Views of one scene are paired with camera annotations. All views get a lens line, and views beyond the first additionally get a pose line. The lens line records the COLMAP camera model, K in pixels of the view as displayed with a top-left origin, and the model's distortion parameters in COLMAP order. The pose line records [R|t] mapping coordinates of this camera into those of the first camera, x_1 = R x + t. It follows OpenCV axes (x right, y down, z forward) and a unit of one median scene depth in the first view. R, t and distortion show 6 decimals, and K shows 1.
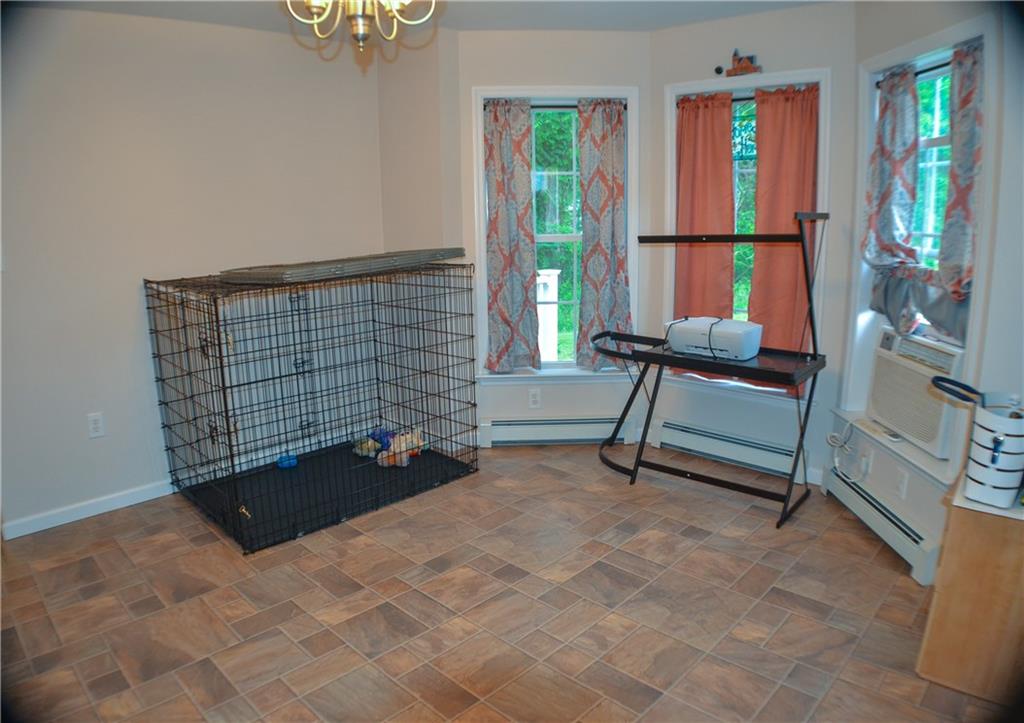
lens RADIAL K [[666.9, 0, 512.0], [0, 666.9, 361.5], [0, 0, 1]] dist [-0.193244, 0.043418]
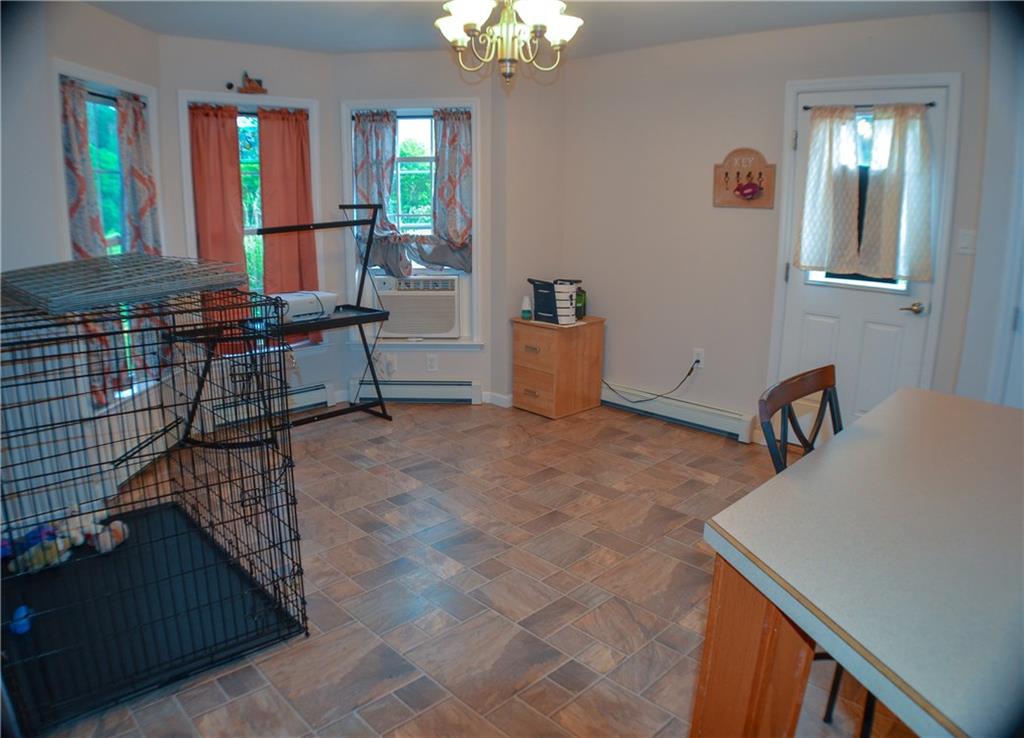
lens RADIAL K [[683.0, 0, 512.0], [0, 683.0, 369.0], [0, 0, 1]] dist [-0.204491, 0.061333]
pose [[0.028410, -0.219349, 0.975233, -1.053590], [0.213640, 0.954416, 0.208444, -0.113426], [-0.976499, 0.202427, 0.073977, 0.591098]]
